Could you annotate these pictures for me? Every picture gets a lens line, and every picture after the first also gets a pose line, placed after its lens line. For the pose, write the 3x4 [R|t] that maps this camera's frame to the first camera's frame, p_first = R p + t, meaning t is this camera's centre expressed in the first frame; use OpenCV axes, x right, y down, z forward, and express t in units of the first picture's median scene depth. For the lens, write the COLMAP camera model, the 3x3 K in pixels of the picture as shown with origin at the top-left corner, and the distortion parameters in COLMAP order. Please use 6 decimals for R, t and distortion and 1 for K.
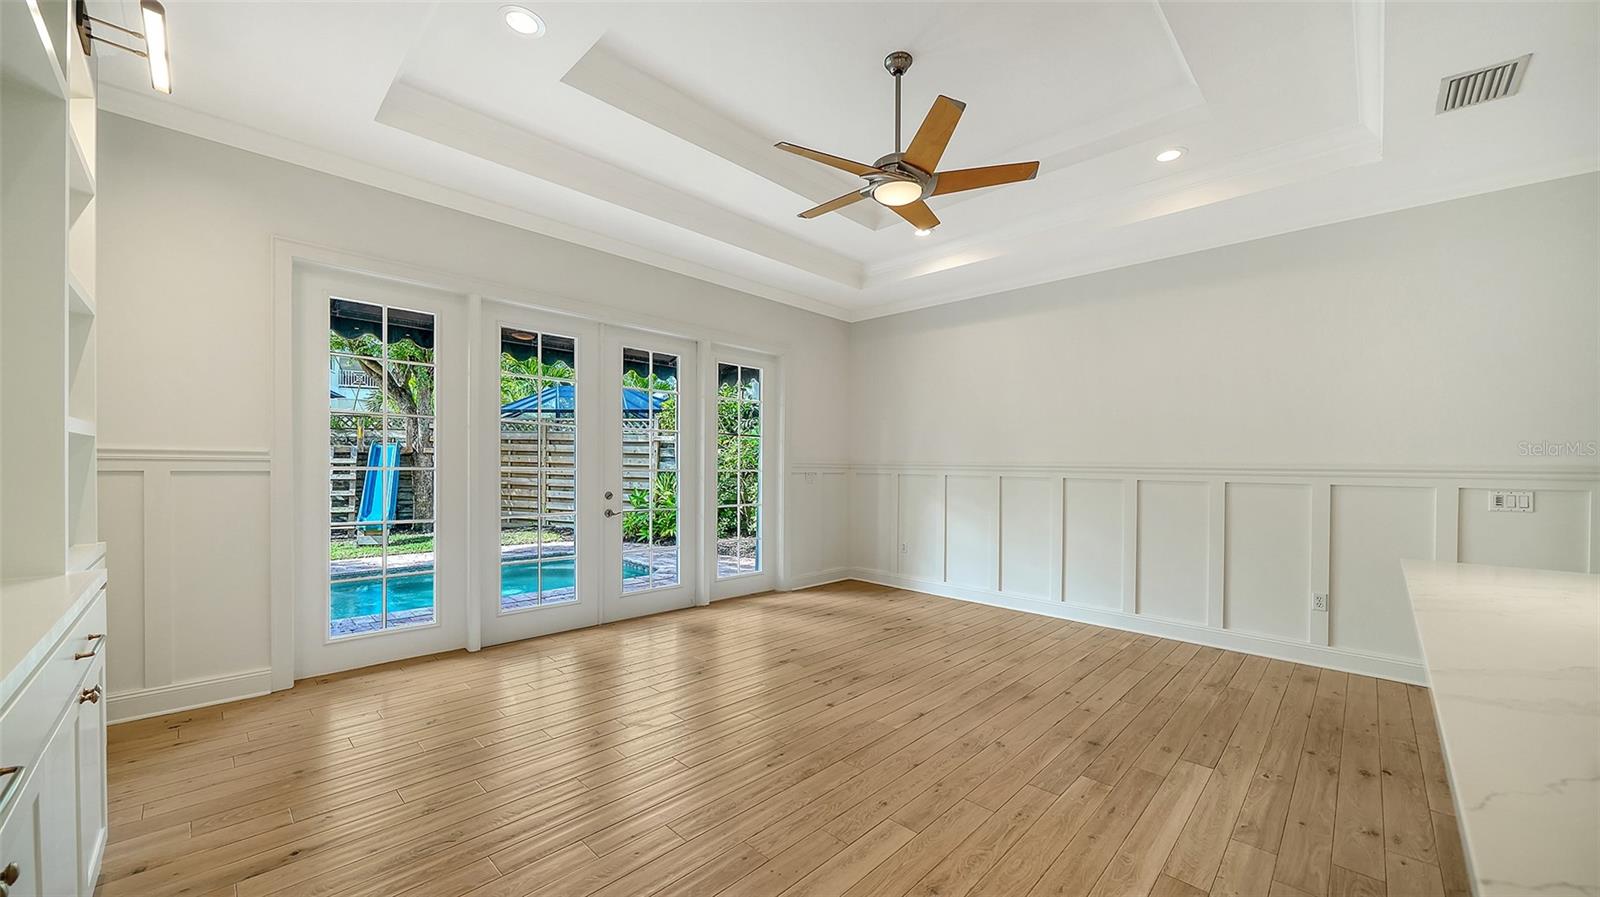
lens RADIAL K [[593.9, 0, 791.9], [0, 593.9, 465.6], [0, 0, 1]] dist [0.005632, -0.000379]
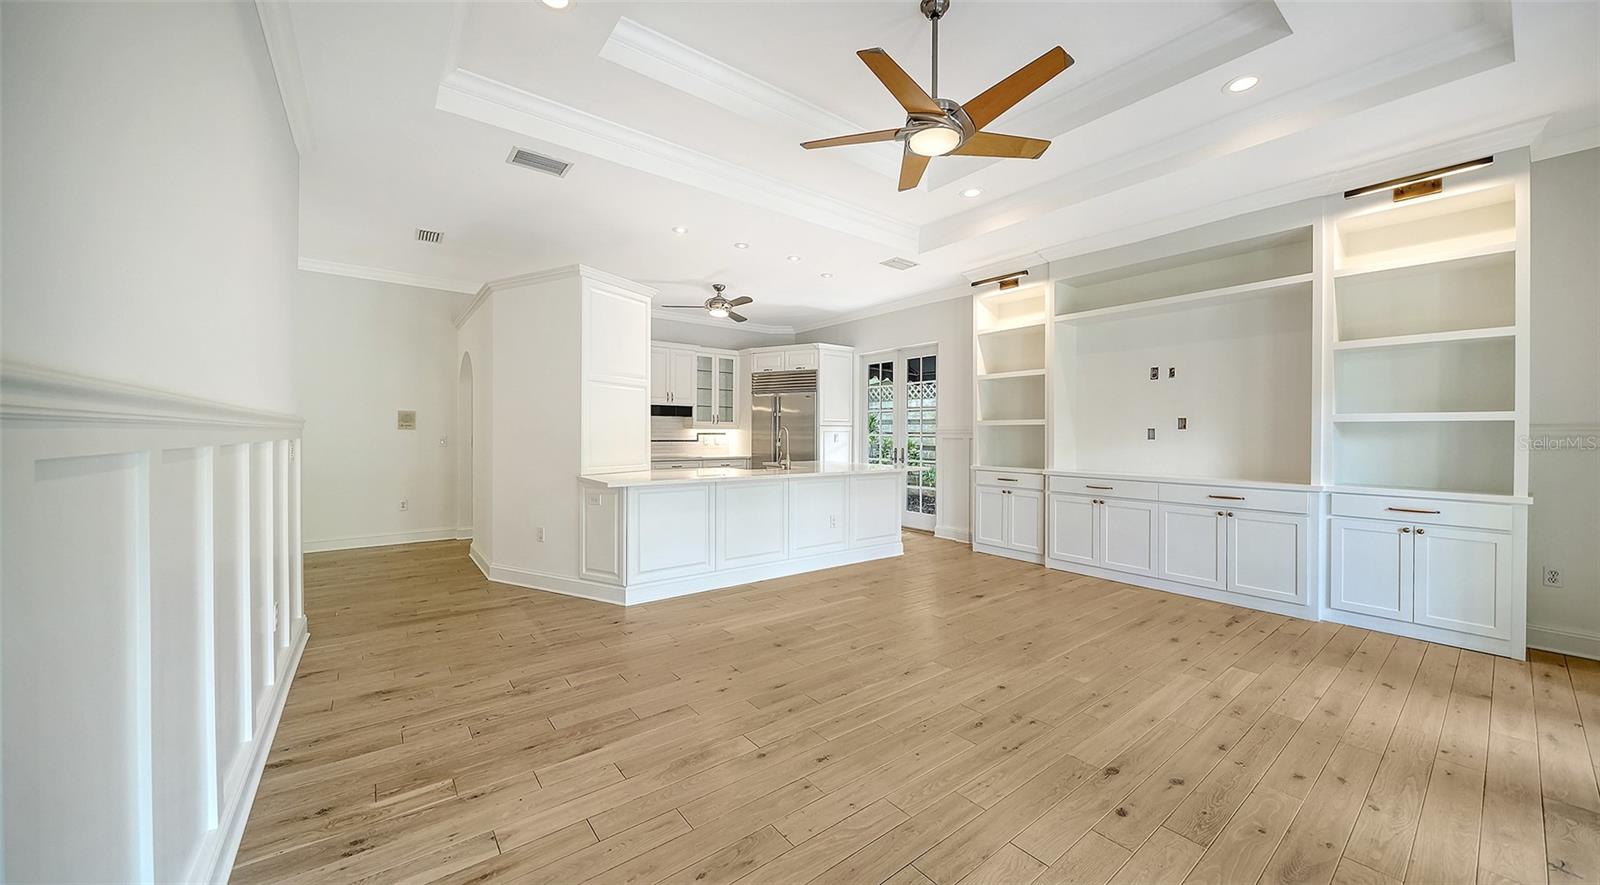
lens RADIAL K [[555.2, 0, 827.1], [0, 555.2, 441.2], [0, 0, 1]] dist [-0.006041, -0.000545]
pose [[-0.995386, -0.019338, 0.093980, 0.194815], [-0.018320, 0.999764, 0.011685, 0.012581], [-0.094184, 0.009910, -0.995505, 1.396615]]
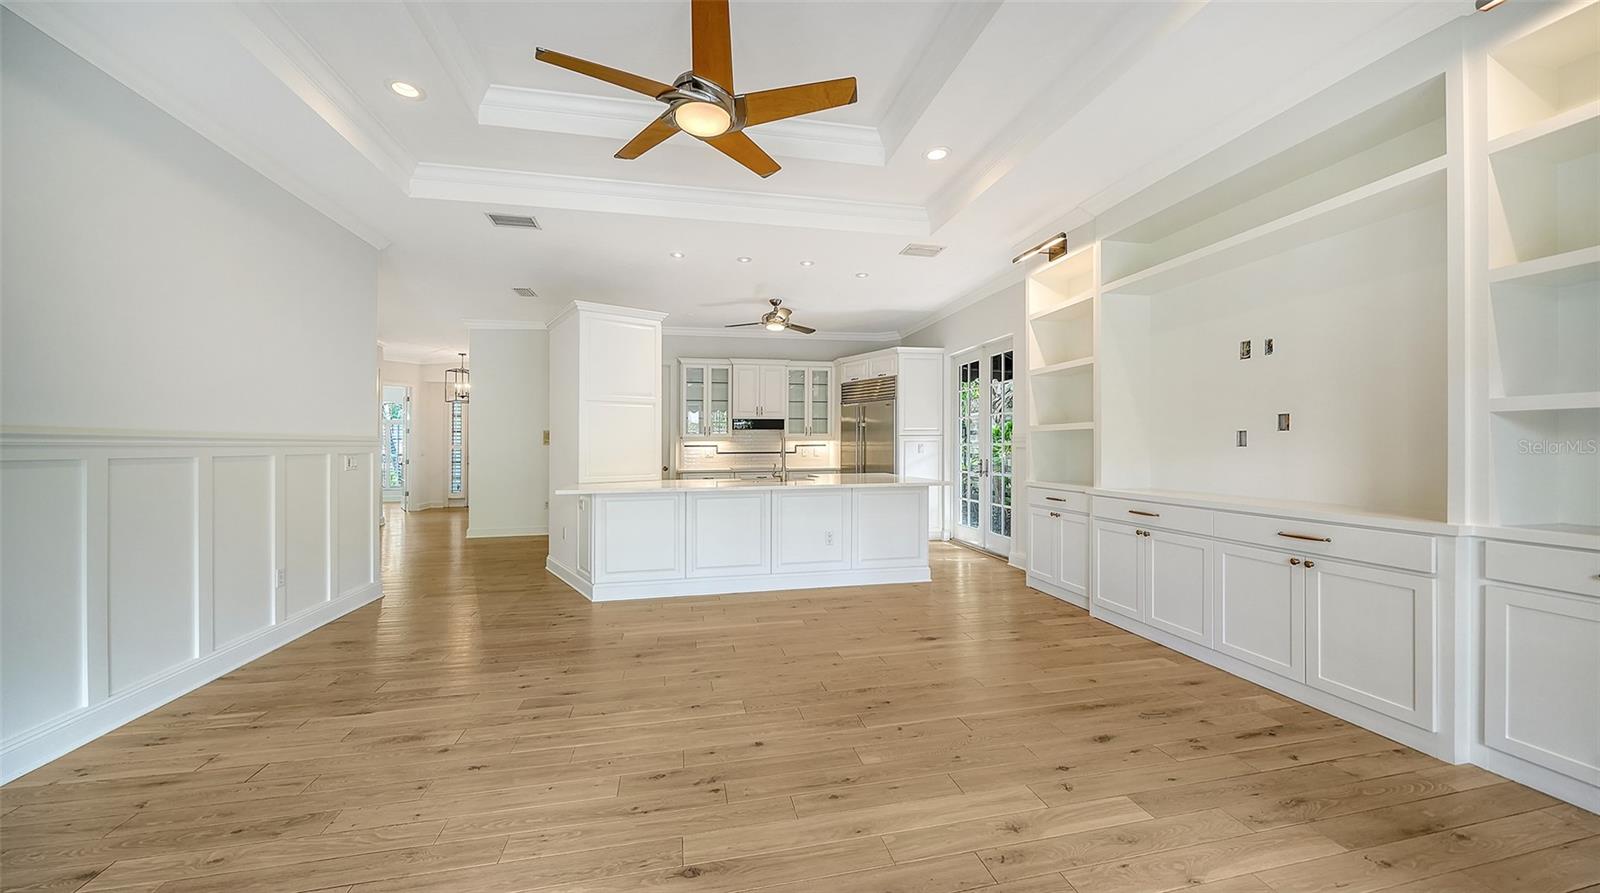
lens RADIAL K [[555.2, 0, 808.8], [0, 555.2, 452.4], [0, 0, 1]] dist [-0.006041, -0.000545]
pose [[-0.851441, -0.012431, 0.524304, -0.273195], [-0.003690, 0.999836, 0.017714, 0.006377], [-0.524438, 0.013148, -0.851347, 1.174080]]
